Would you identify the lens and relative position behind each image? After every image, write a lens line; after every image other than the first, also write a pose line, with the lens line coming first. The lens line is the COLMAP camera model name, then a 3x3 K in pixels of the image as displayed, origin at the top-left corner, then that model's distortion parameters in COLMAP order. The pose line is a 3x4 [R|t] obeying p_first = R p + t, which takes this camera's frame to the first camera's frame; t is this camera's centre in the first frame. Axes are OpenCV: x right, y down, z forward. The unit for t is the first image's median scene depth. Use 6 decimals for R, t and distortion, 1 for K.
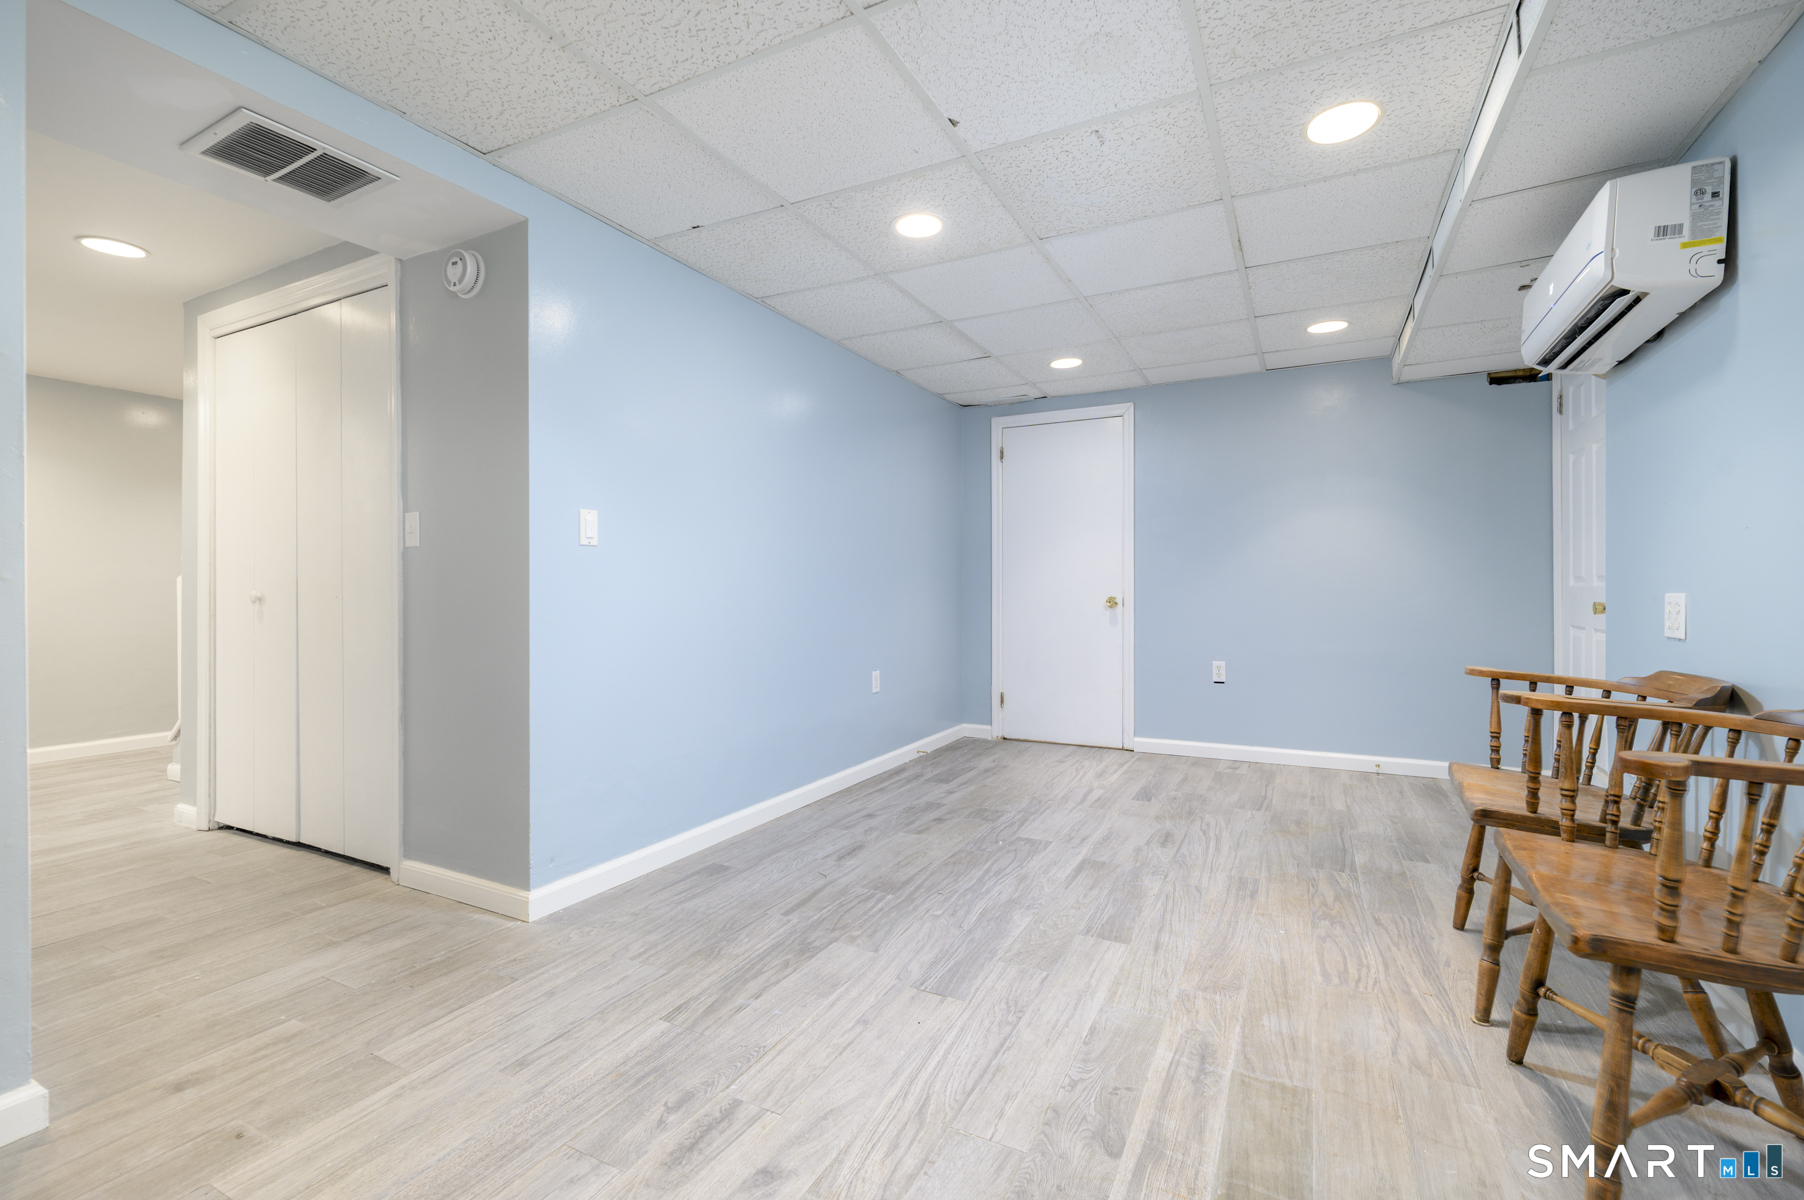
lens RADIAL K [[786.7, 0, 901.1], [0, 786.7, 593.7], [0, 0, 1]] dist [-0.003025, -0.000357]
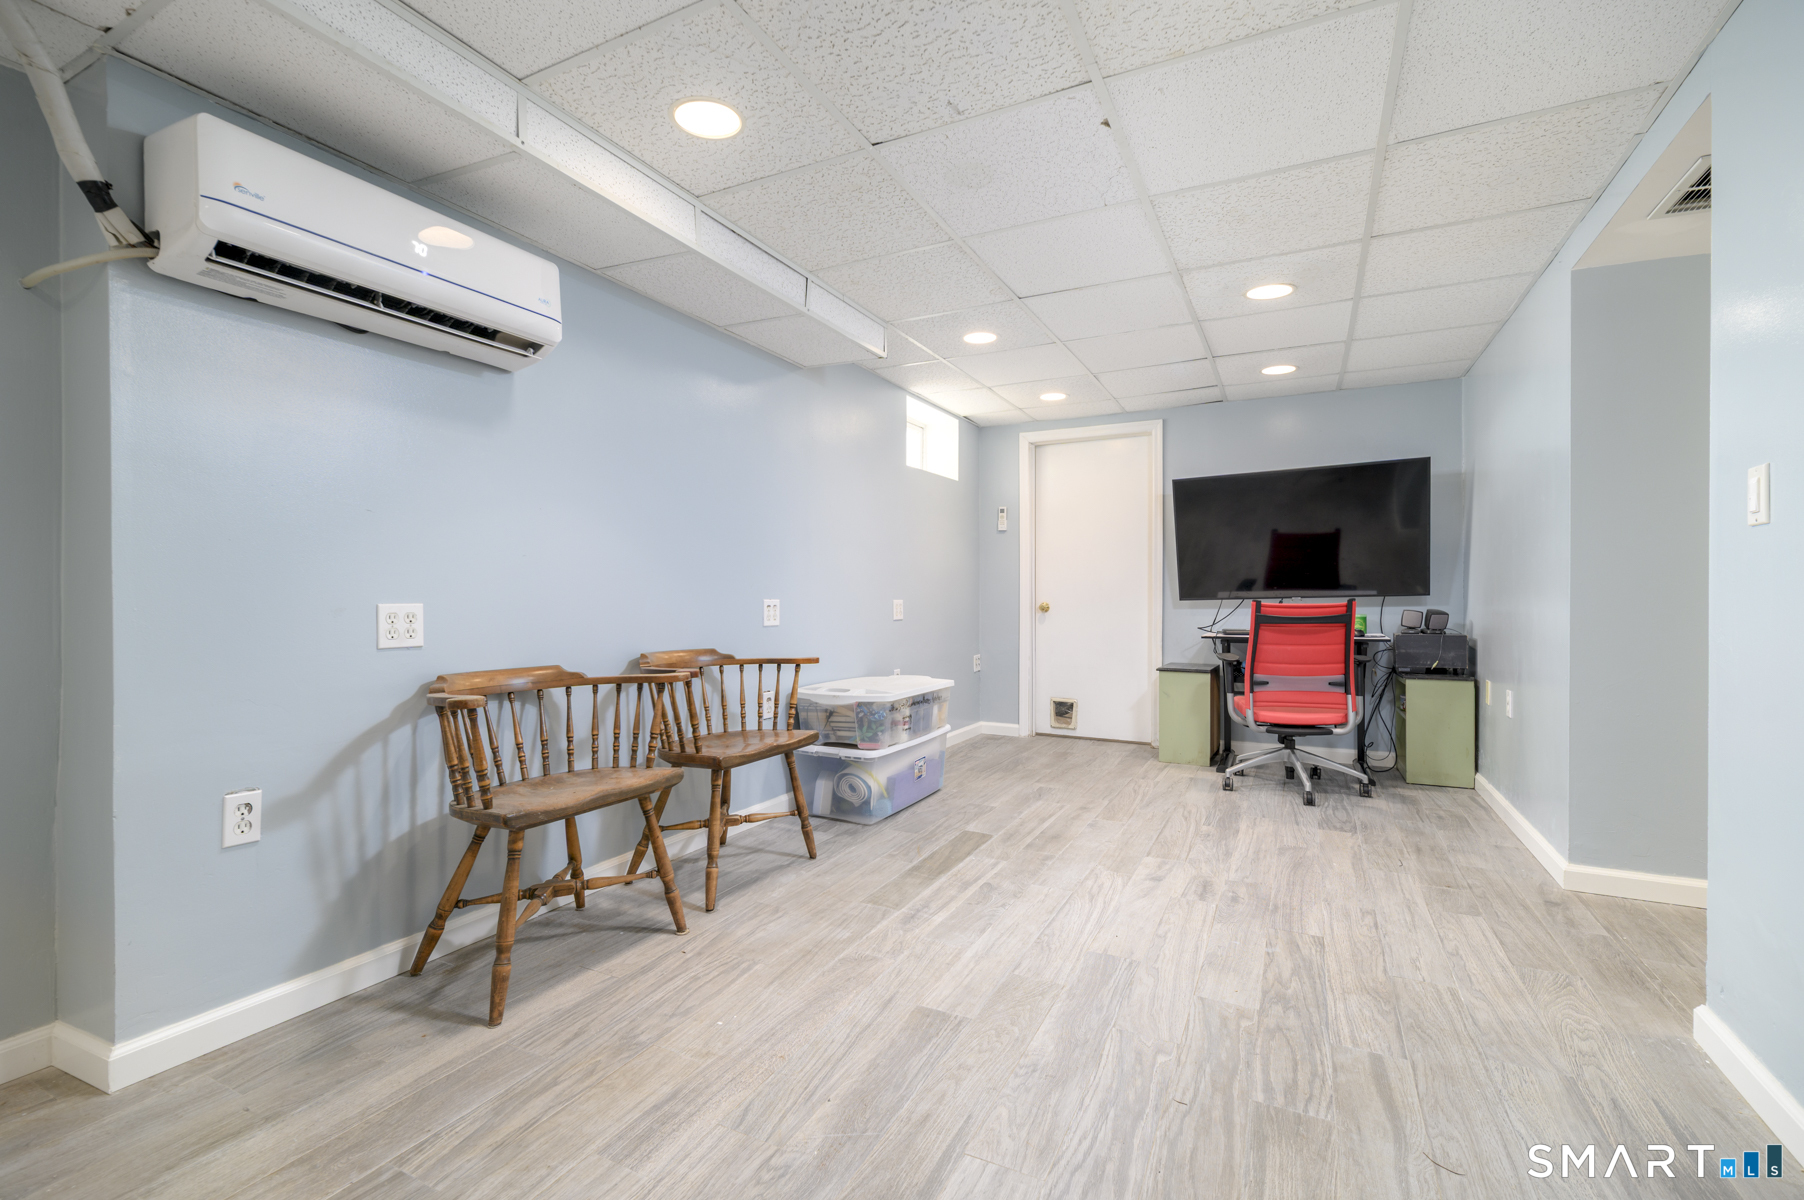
lens RADIAL K [[786.7, 0, 903.2], [0, 786.7, 596.3], [0, 0, 1]] dist [-0.003025, -0.000357]
pose [[-0.999975, 0.003093, -0.006285, 0.330531], [0.003061, 0.999982, 0.005071, -0.013858], [0.006301, 0.005051, -0.999967, 1.994338]]
